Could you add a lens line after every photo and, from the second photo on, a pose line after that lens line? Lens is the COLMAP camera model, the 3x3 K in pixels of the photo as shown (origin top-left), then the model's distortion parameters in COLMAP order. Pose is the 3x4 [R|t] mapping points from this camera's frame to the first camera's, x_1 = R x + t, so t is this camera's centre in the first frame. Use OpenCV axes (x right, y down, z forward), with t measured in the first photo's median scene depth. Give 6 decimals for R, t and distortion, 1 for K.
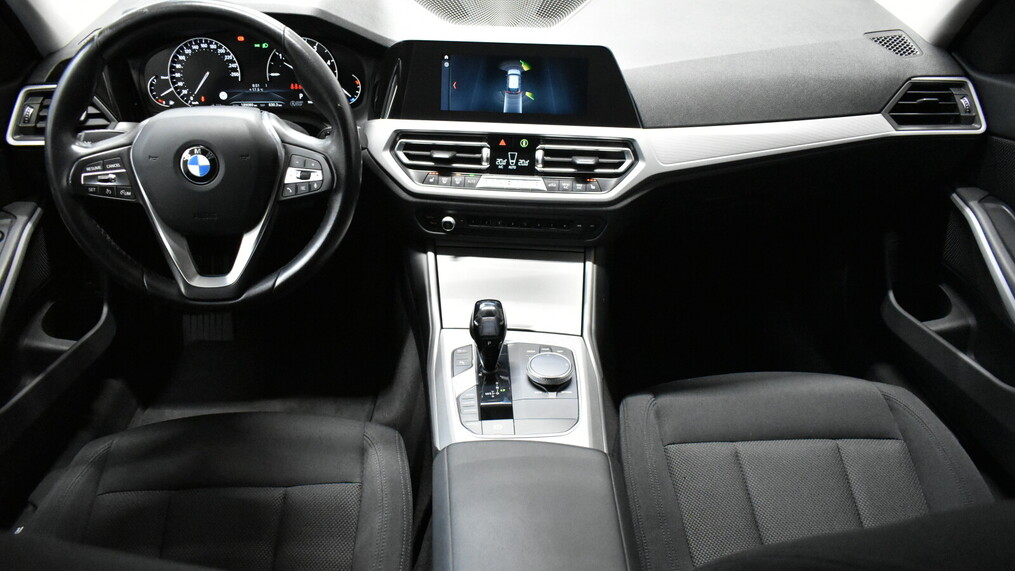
lens RADIAL K [[750.8, 0, 501.0], [0, 750.8, 283.1], [0, 0, 1]] dist [-0.028490, 0.012184]
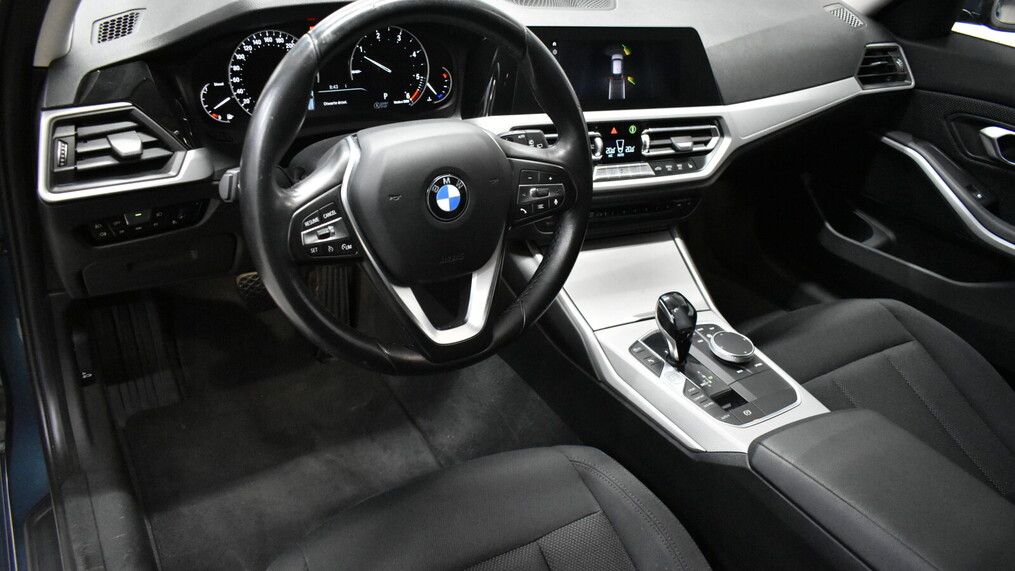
lens RADIAL K [[750.8, 0, 505.2], [0, 750.8, 277.0], [0, 0, 1]] dist [-0.028490, 0.012184]
pose [[0.873440, -0.180493, 0.452244, -0.592329], [0.154877, 0.983509, 0.093403, -0.113835], [-0.461645, -0.011539, 0.886990, 0.203716]]
